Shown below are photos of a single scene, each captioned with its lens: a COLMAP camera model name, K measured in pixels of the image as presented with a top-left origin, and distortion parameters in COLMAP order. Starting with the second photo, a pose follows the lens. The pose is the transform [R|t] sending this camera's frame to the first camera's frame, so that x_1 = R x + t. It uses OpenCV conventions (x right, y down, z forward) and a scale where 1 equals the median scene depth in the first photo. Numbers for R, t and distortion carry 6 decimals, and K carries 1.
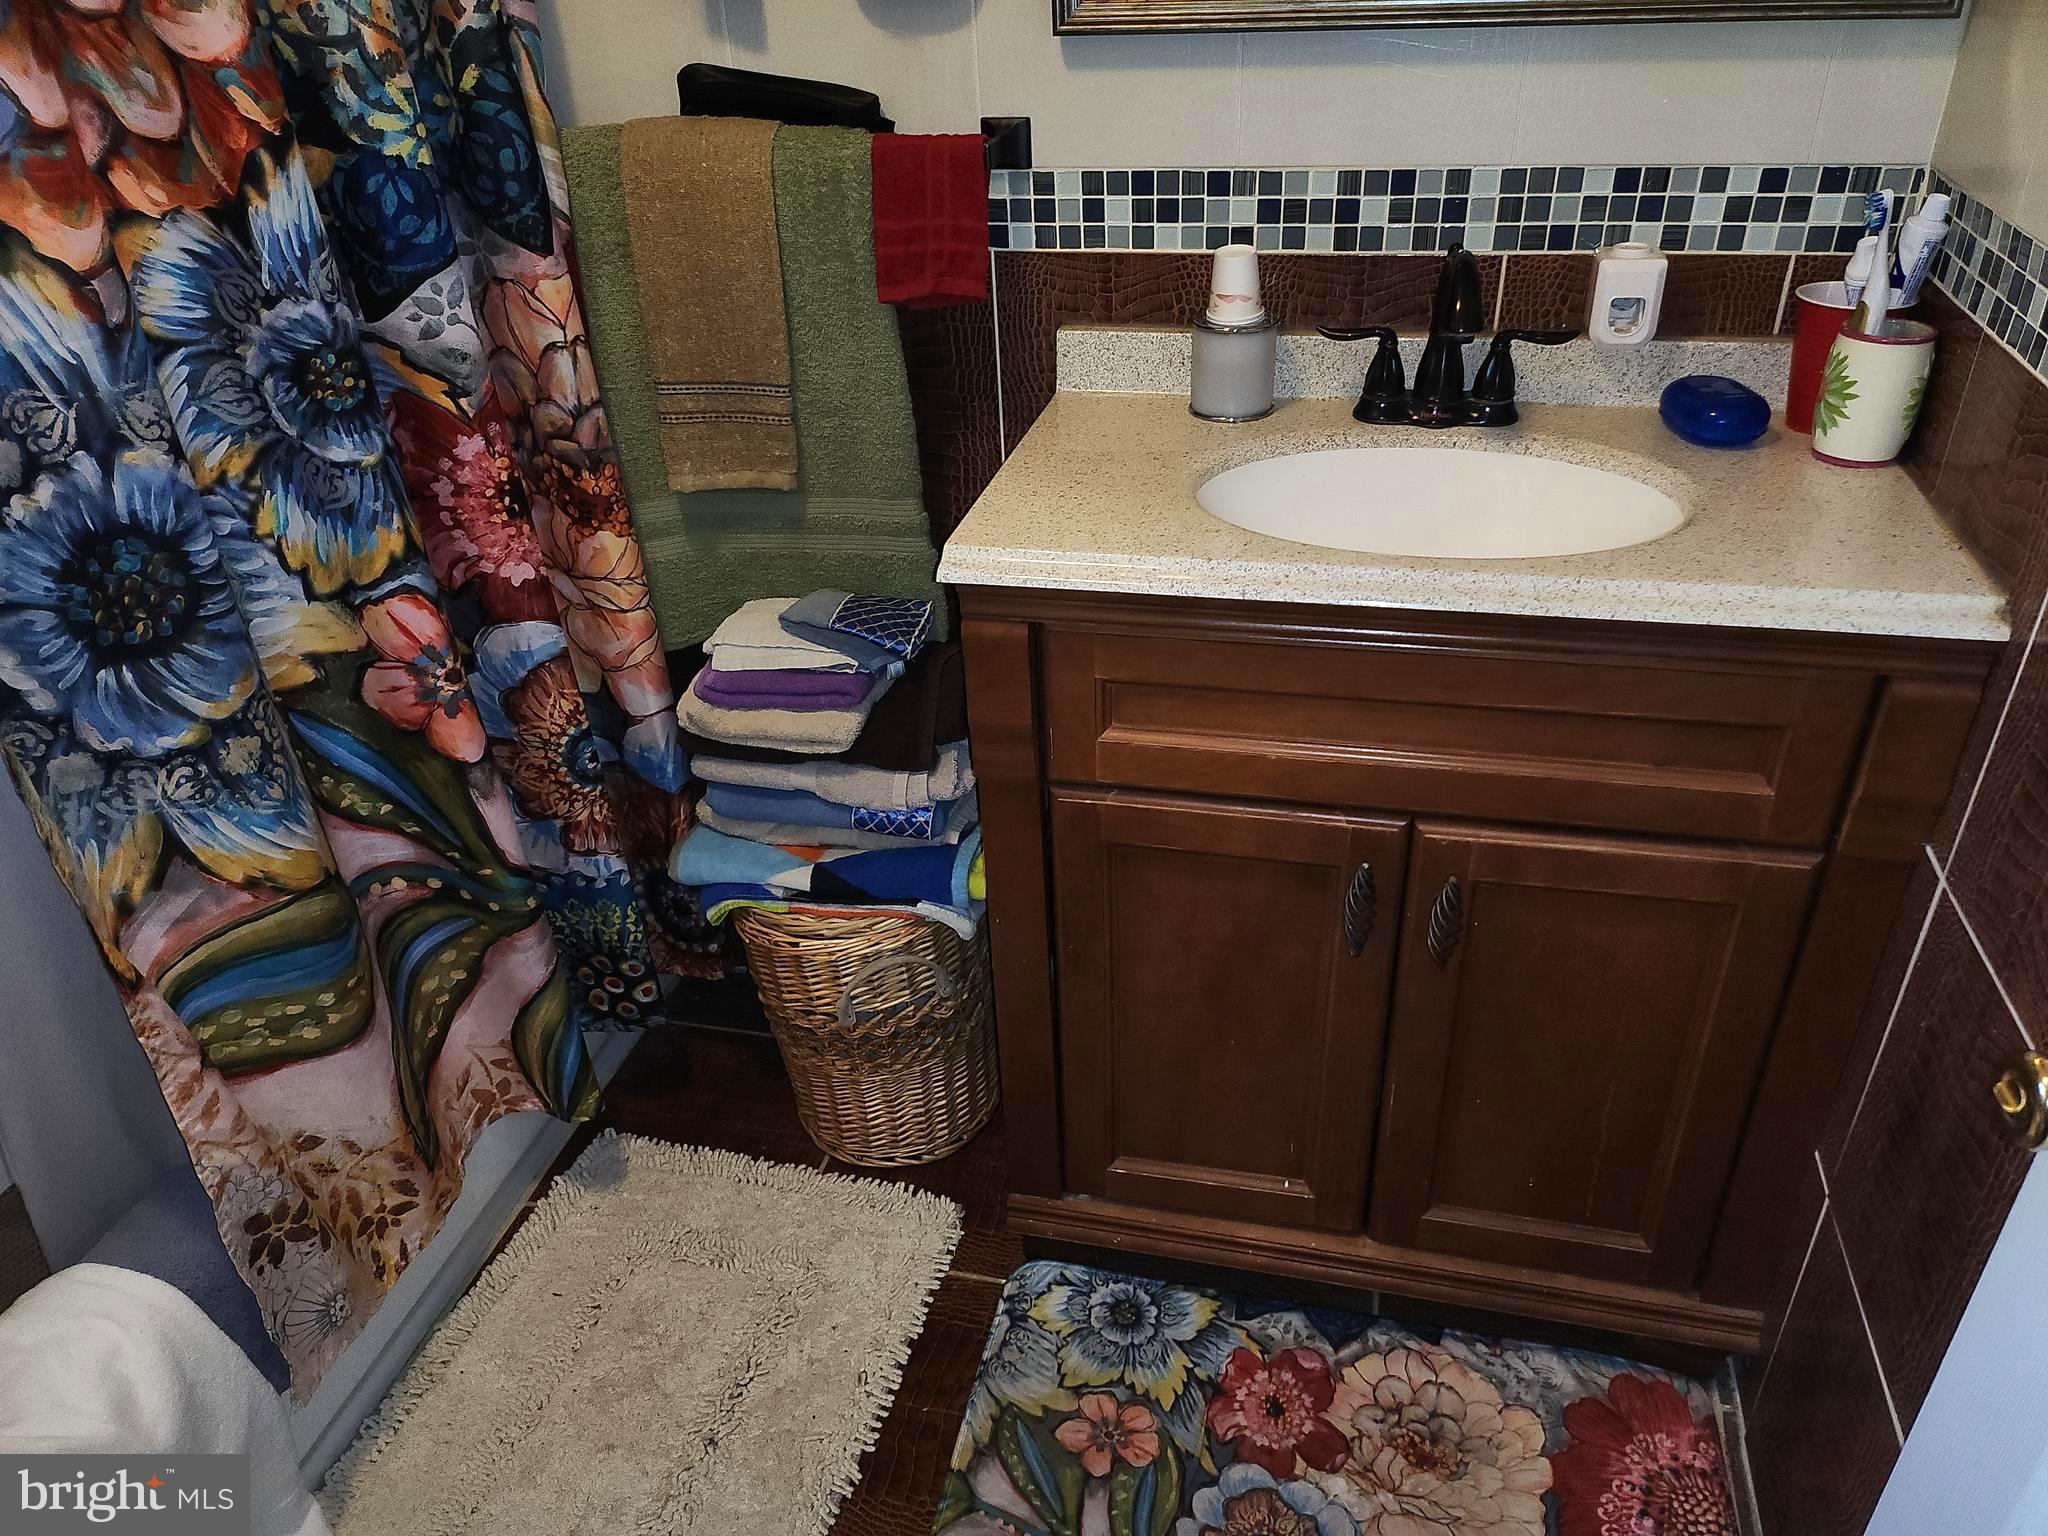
lens RADIAL K [[1412.0, 0, 1064.9], [0, 1412.0, 812.8], [0, 0, 1]] dist [0.080602, -0.080169]
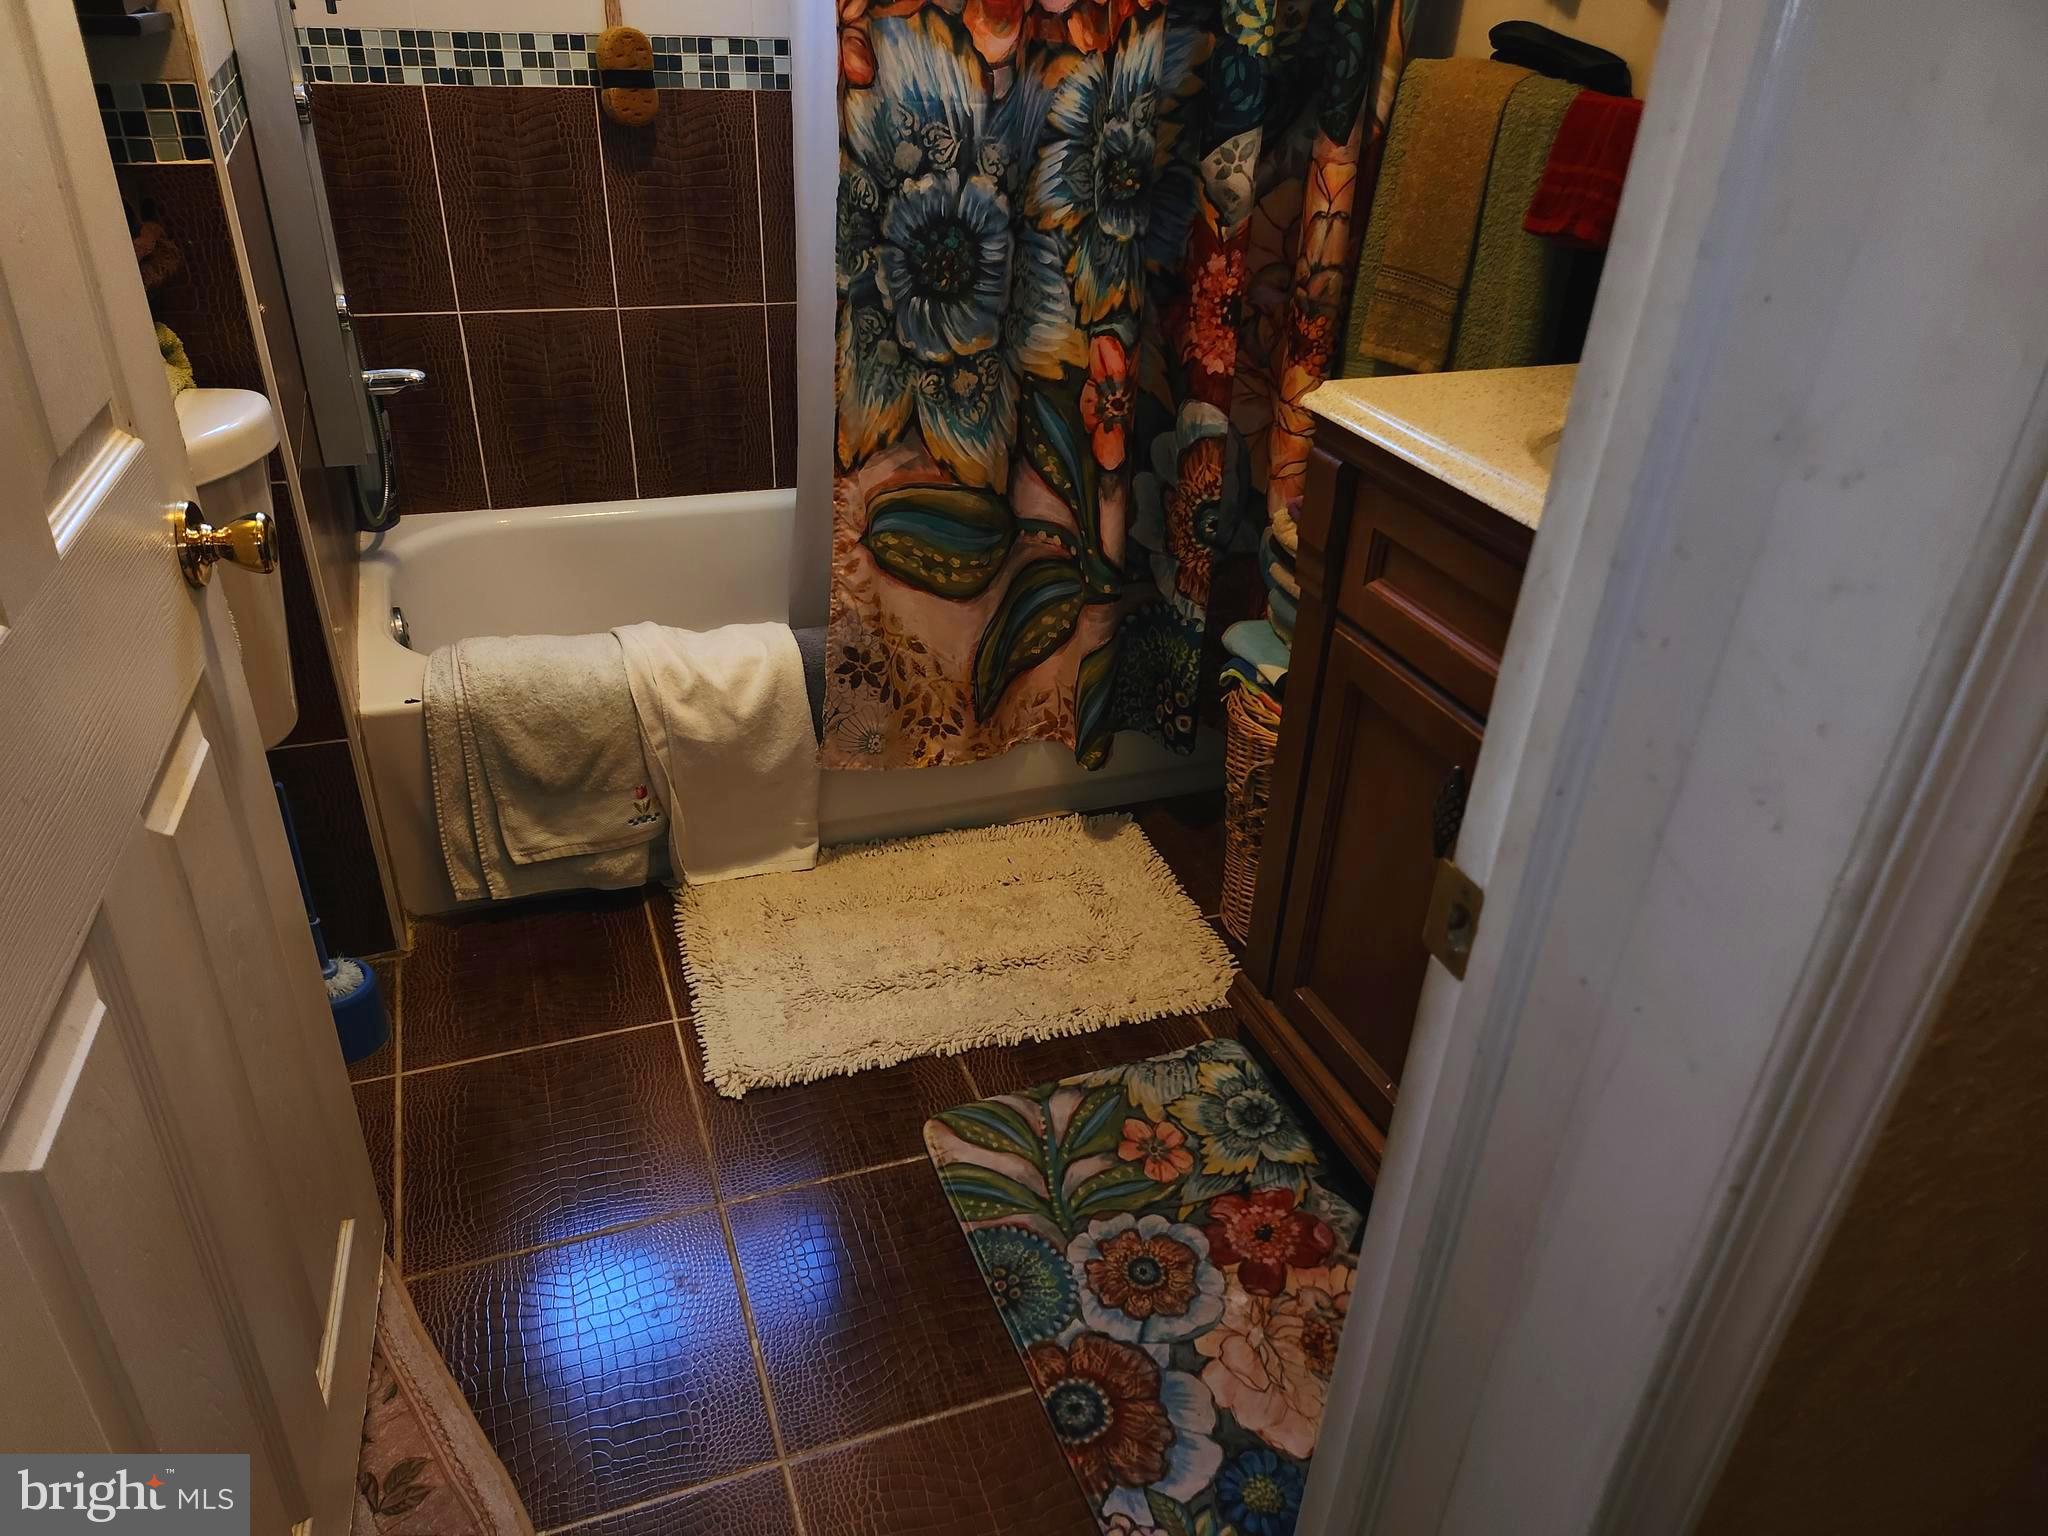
lens RADIAL K [[1412.0, 0, 1032.0], [0, 1412.0, 801.8], [0, 0, 1]] dist [0.080602, -0.080169]
pose [[0.555959, 0.483496, -0.676123, 0.661178], [-0.501370, 0.843849, 0.191173, 0.011664], [0.662976, 0.232704, 0.711555, 0.013210]]
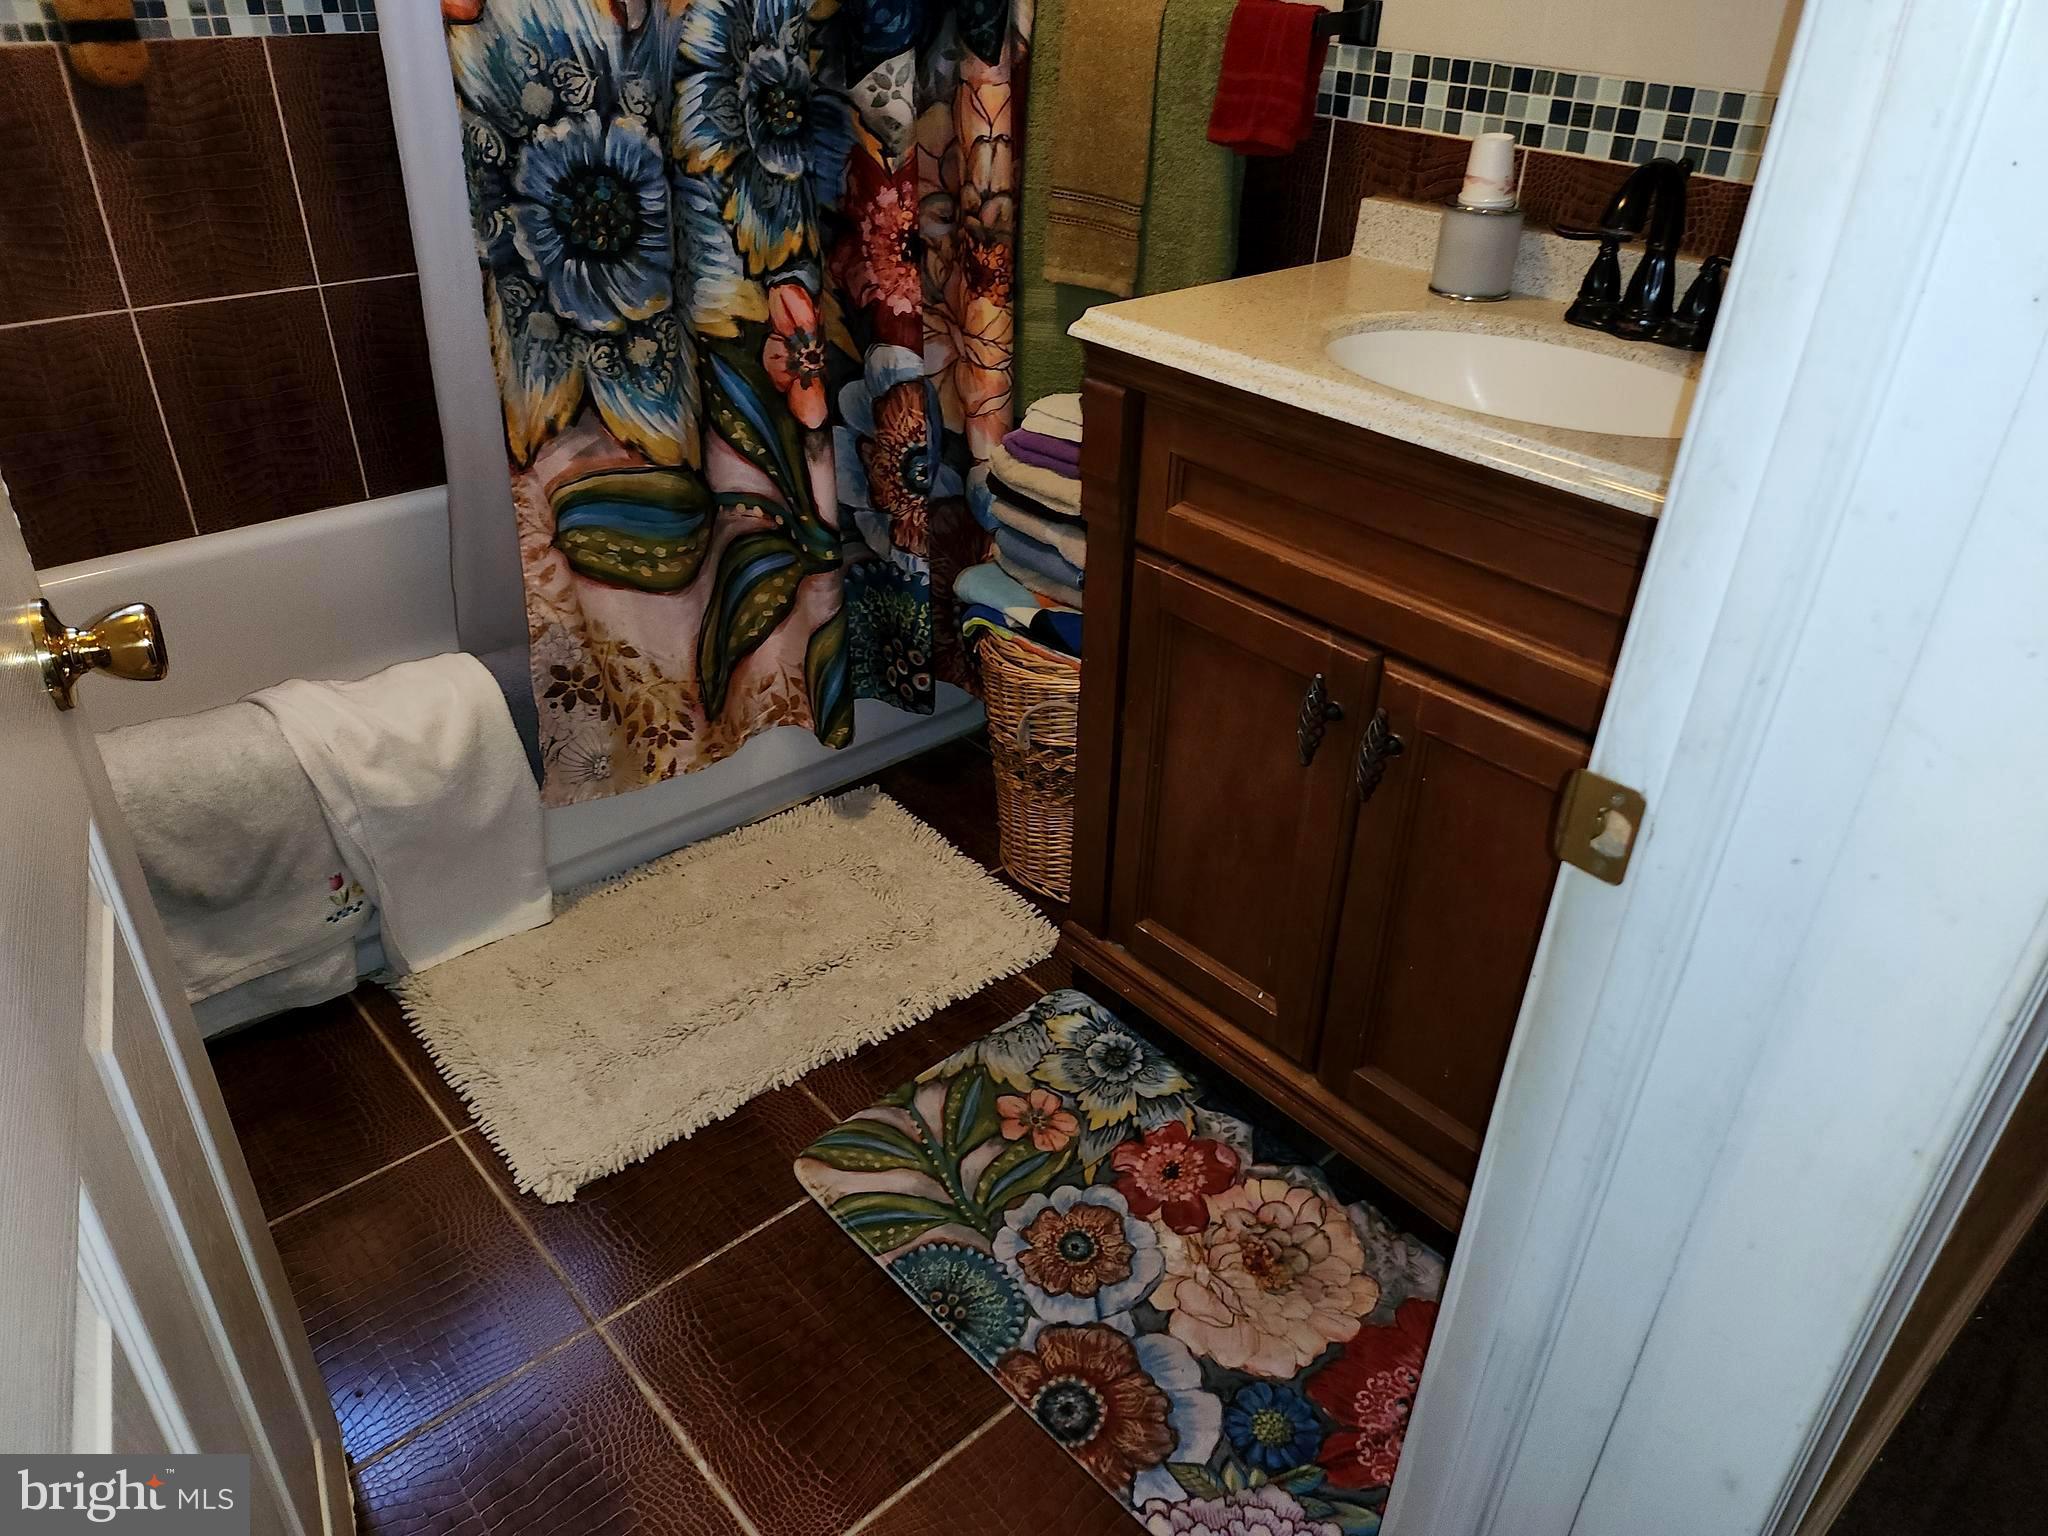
lens RADIAL K [[1412.0, 0, 1066.5], [0, 1412.0, 777.9], [0, 0, 1]] dist [0.080602, -0.080169]
pose [[0.825018, 0.352647, -0.441571, 0.478130], [-0.358579, 0.930621, 0.073255, 0.084901], [0.436769, 0.097901, 0.894231, -0.050944]]
